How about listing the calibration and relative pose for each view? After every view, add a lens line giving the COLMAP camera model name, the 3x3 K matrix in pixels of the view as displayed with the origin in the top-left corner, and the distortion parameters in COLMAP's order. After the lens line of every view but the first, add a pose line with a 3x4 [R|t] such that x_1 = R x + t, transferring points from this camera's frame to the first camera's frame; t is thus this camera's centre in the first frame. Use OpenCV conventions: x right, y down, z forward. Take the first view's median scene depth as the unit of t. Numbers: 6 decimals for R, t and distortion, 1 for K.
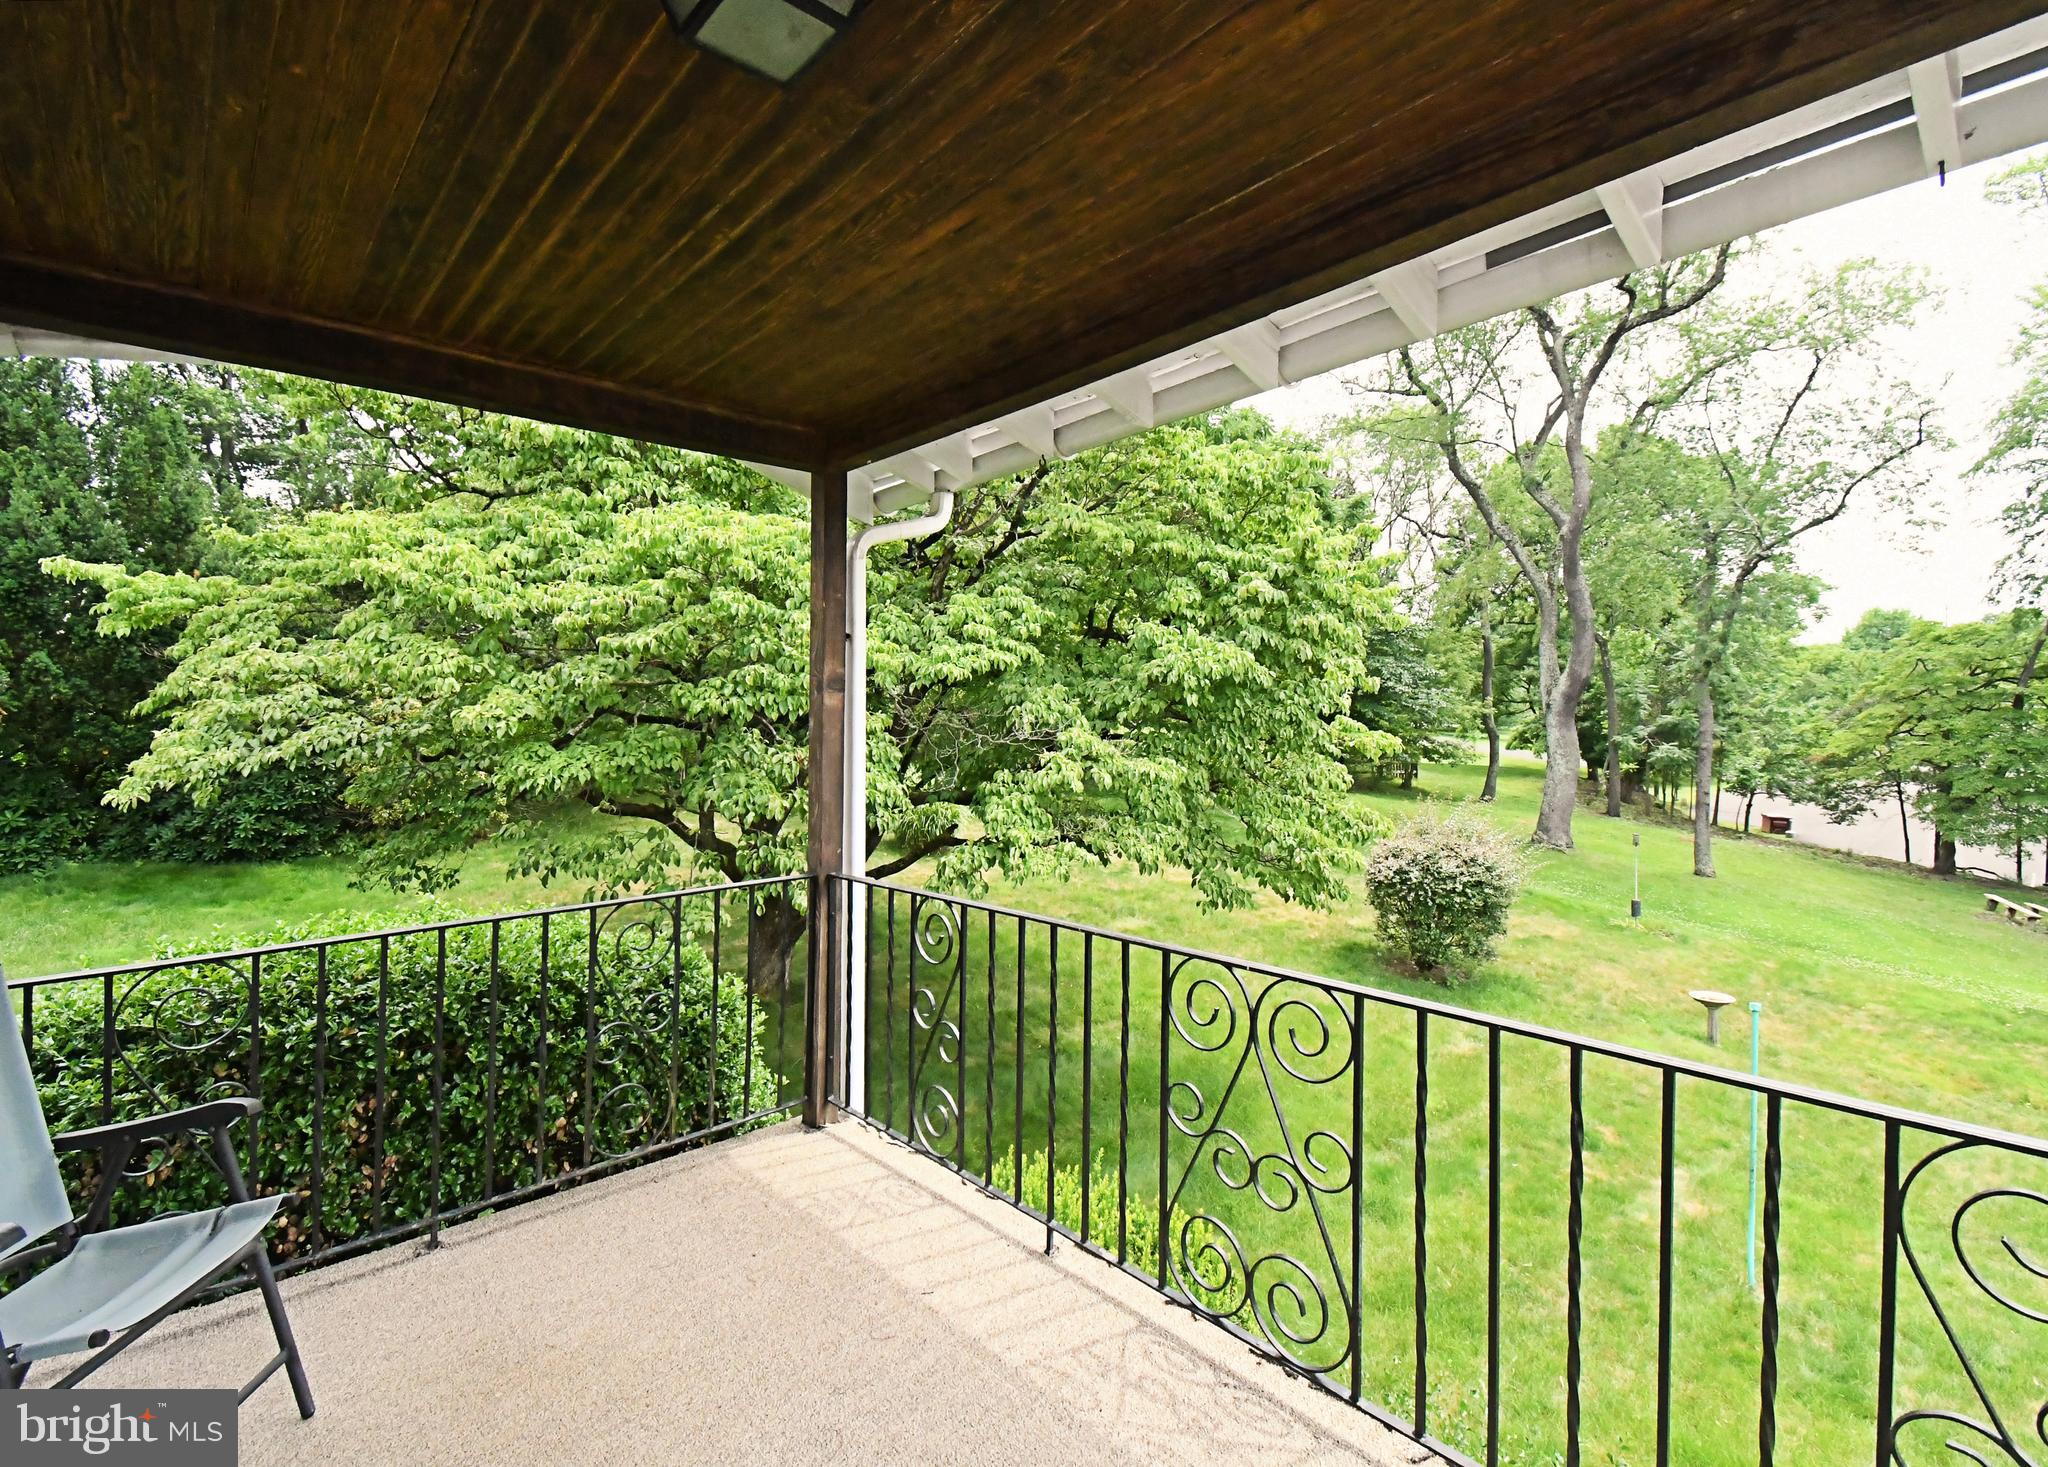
lens RADIAL K [[945.6, 0, 1023.8], [0, 945.6, 731.1], [0, 0, 1]] dist [0.003891, 0.000267]
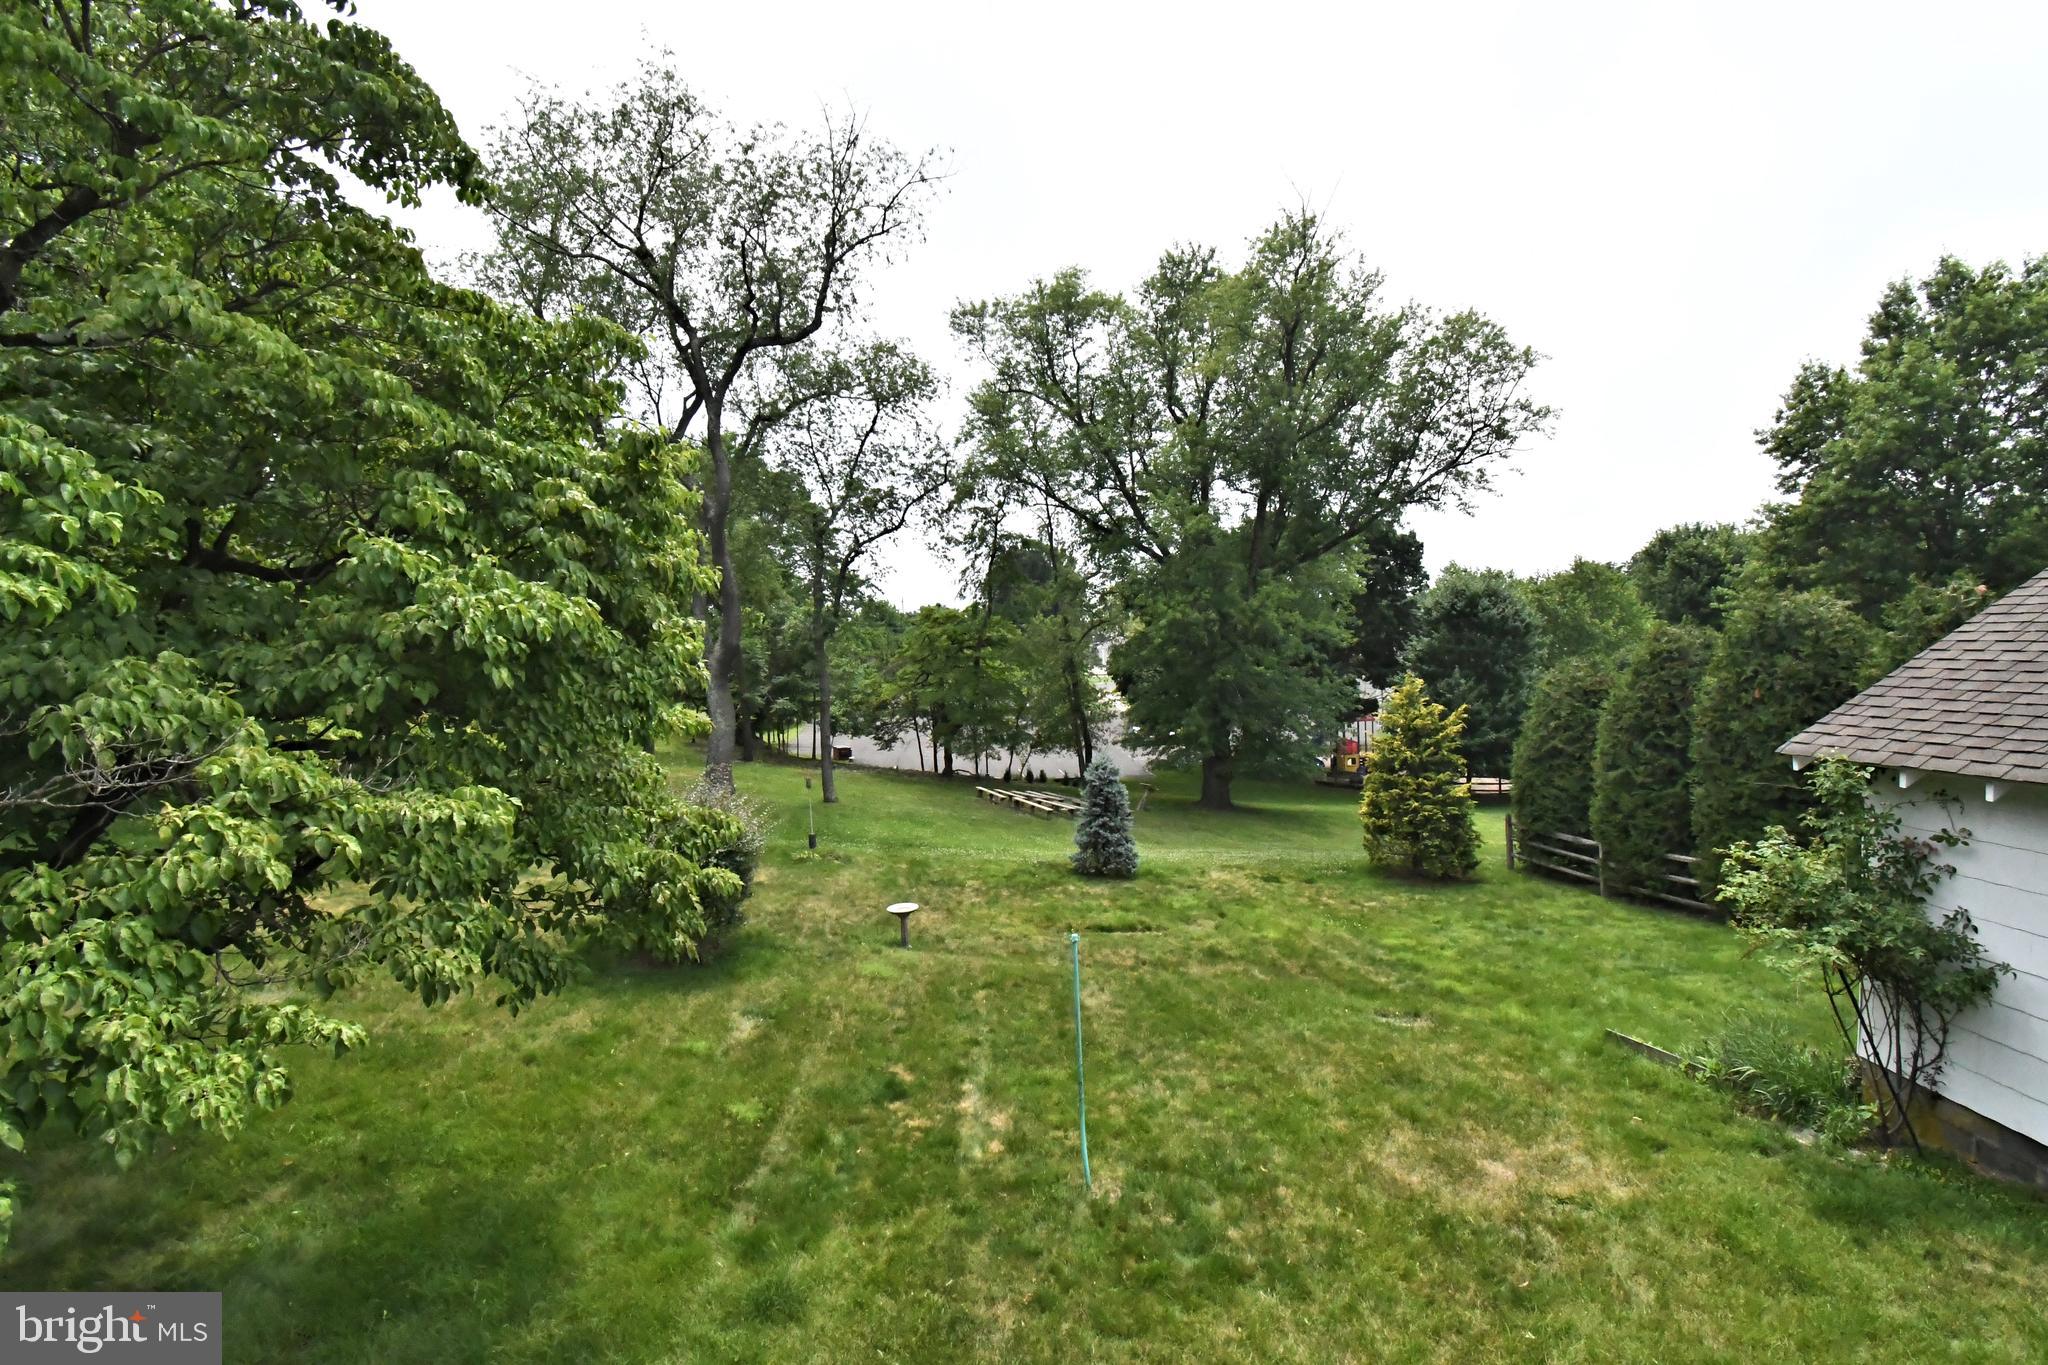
lens RADIAL K [[859.0, 0, 1068.3], [0, 859.0, 725.1], [0, 0, 1]] dist [-0.023238, -0.001591]
pose [[0.595568, -0.068987, 0.800337, -0.028663], [0.039125, 0.997614, 0.056877, -0.017749], [-0.802352, -0.002561, 0.596846, 0.359985]]
